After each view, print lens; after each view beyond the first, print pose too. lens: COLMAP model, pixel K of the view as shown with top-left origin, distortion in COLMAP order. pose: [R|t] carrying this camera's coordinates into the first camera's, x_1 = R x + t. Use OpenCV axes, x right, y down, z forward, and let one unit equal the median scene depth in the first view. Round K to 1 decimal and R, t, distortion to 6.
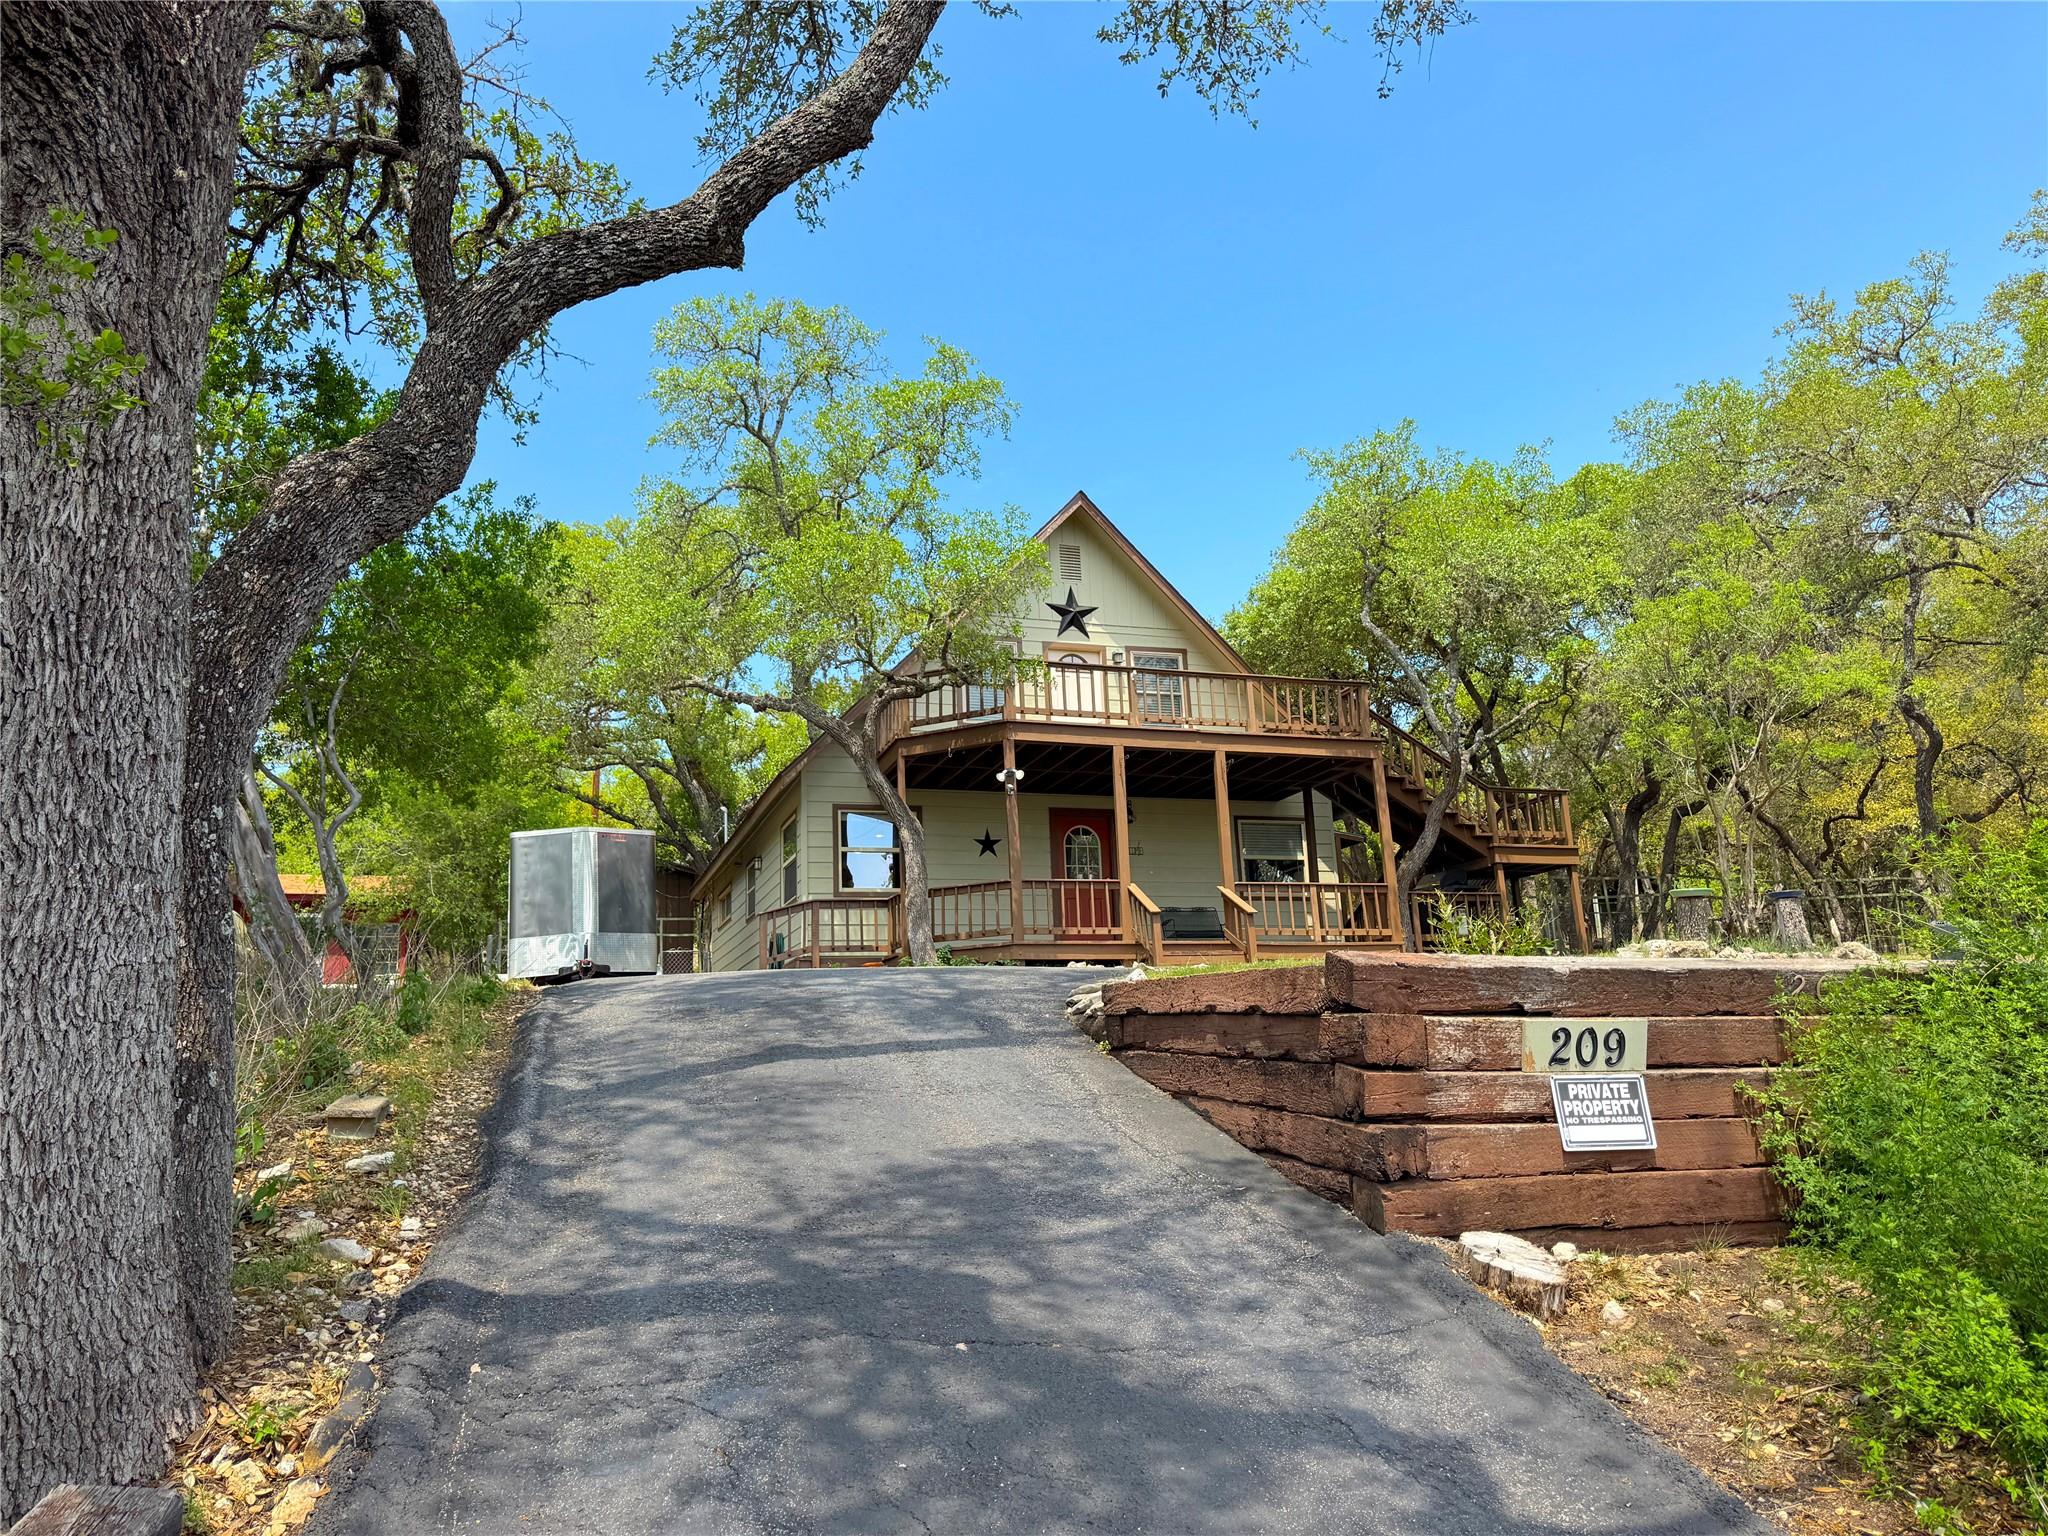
lens RADIAL K [[1463.4, 0, 1015.5], [0, 1463.4, 778.1], [0, 0, 1]] dist [0.006205, -0.005872]
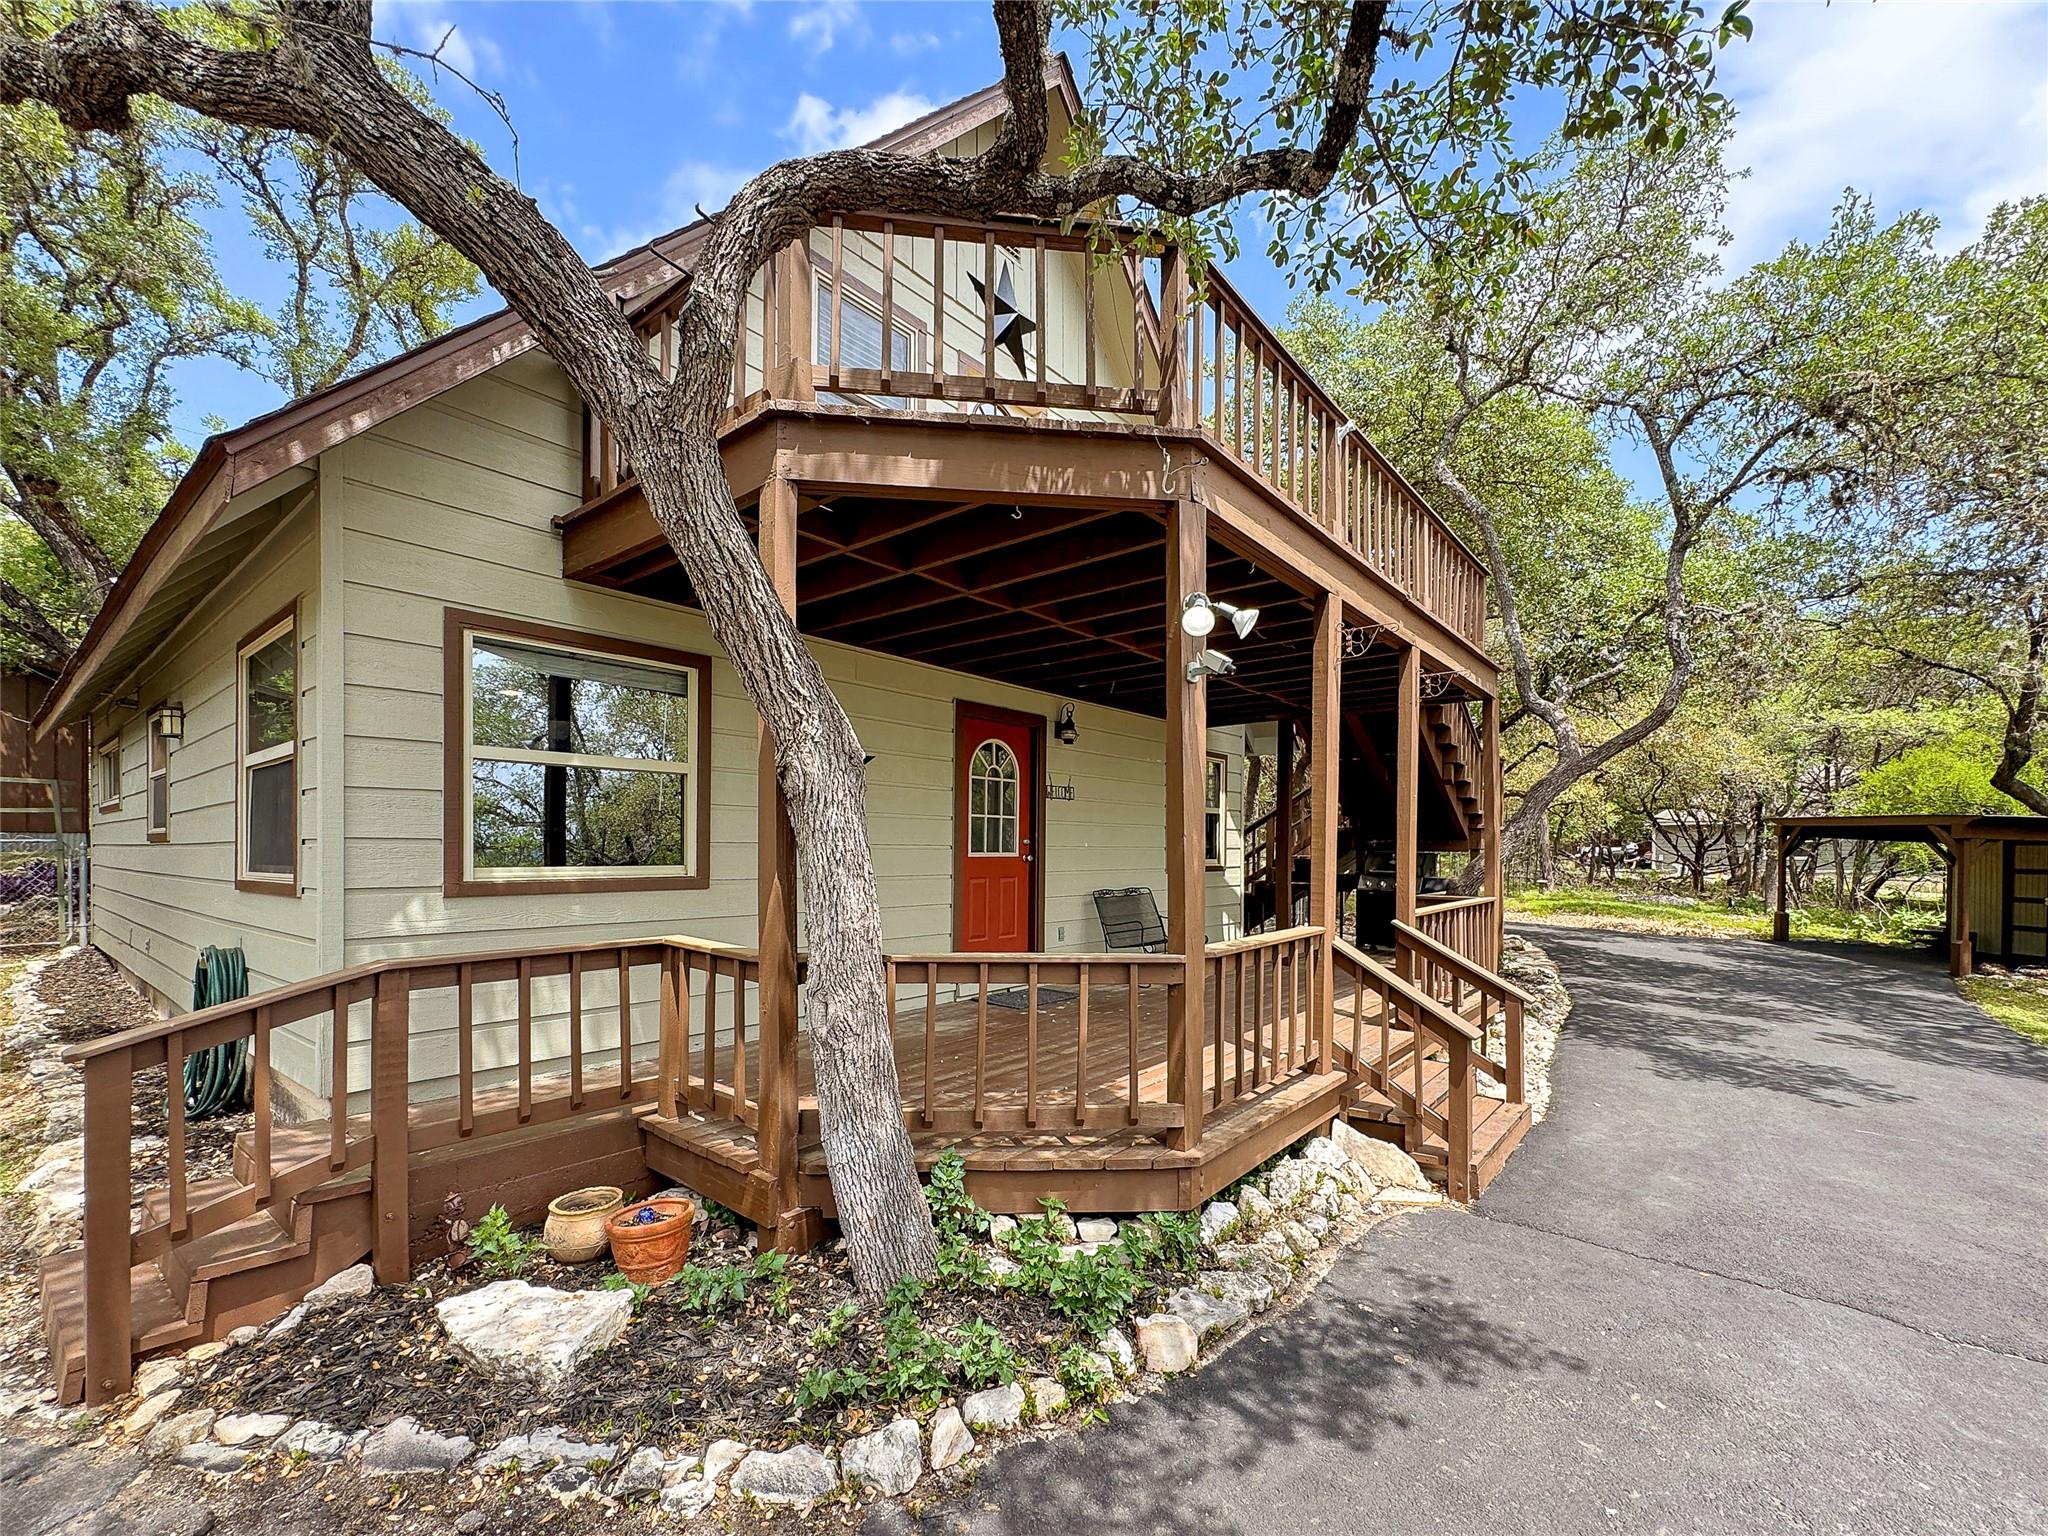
lens RADIAL K [[868.7, 0, 1027.1], [0, 868.7, 853.5], [0, 0, 1]] dist [-0.000706, -0.000010]
pose [[0.843548, 0.043185, 0.535314, -0.116502], [-0.153801, 0.974439, 0.163749, 0.019507], [-0.514560, -0.220462, 0.828628, 0.760247]]
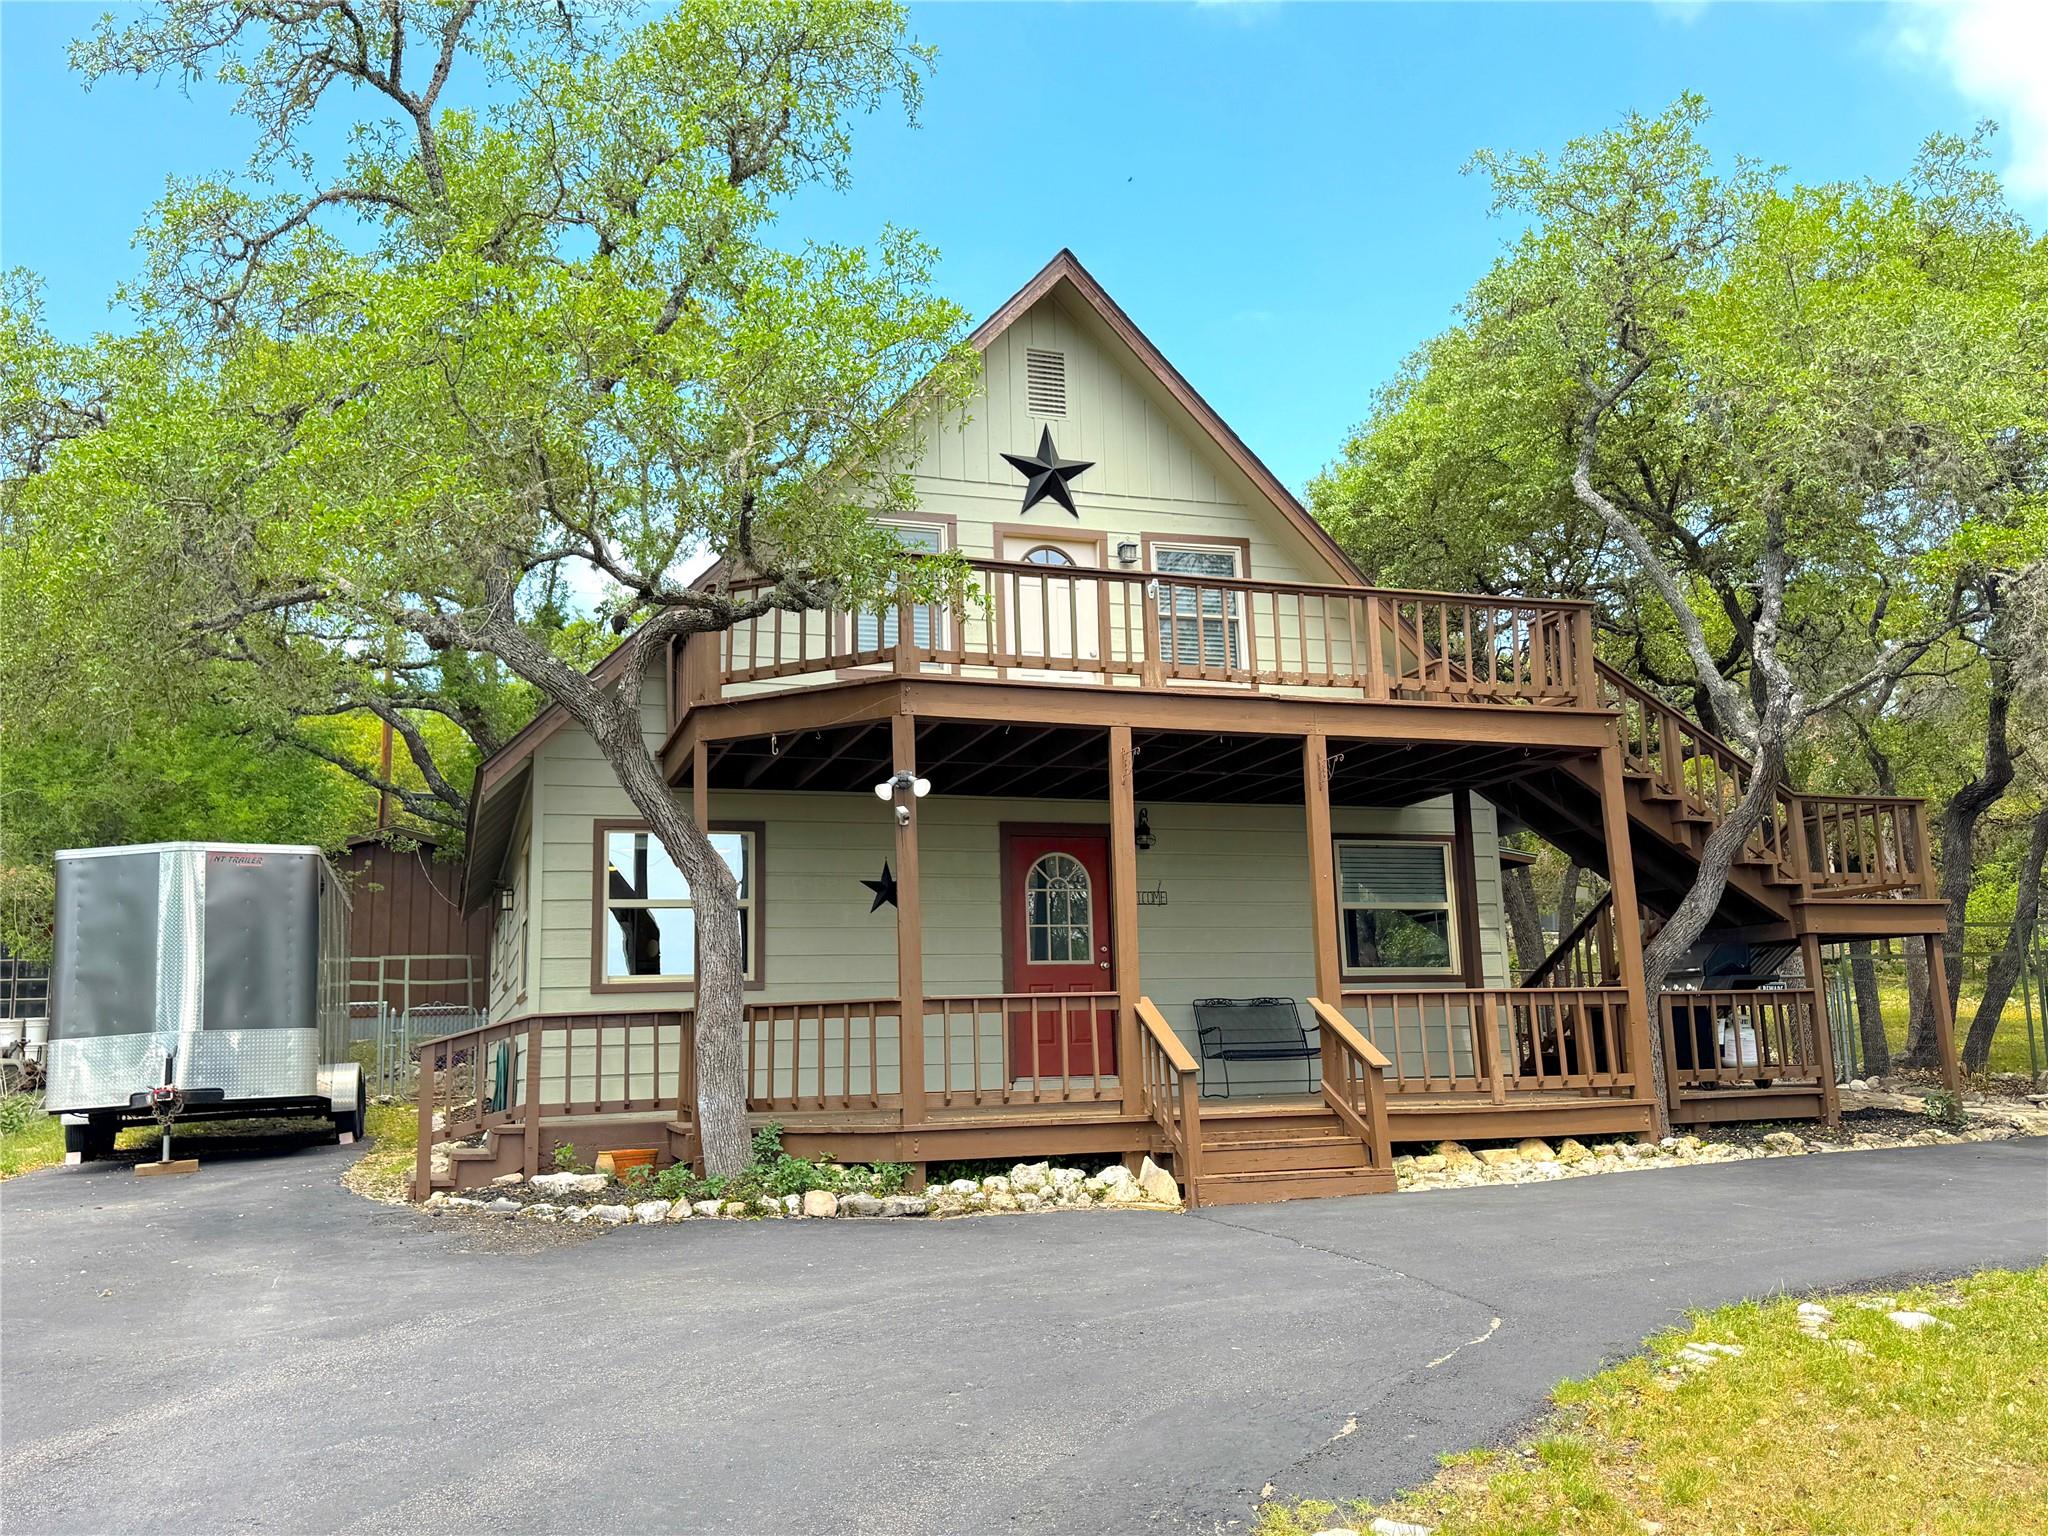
lens RADIAL K [[1678.2, 0, 1016.3], [0, 1678.2, 773.2], [0, 0, 1]] dist [0.092213, -0.199958]
pose [[0.999914, 0.011015, -0.007087, 0.035221], [-0.010629, 0.998573, 0.052337, -0.033693], [0.007654, -0.052257, 0.998604, 0.377869]]
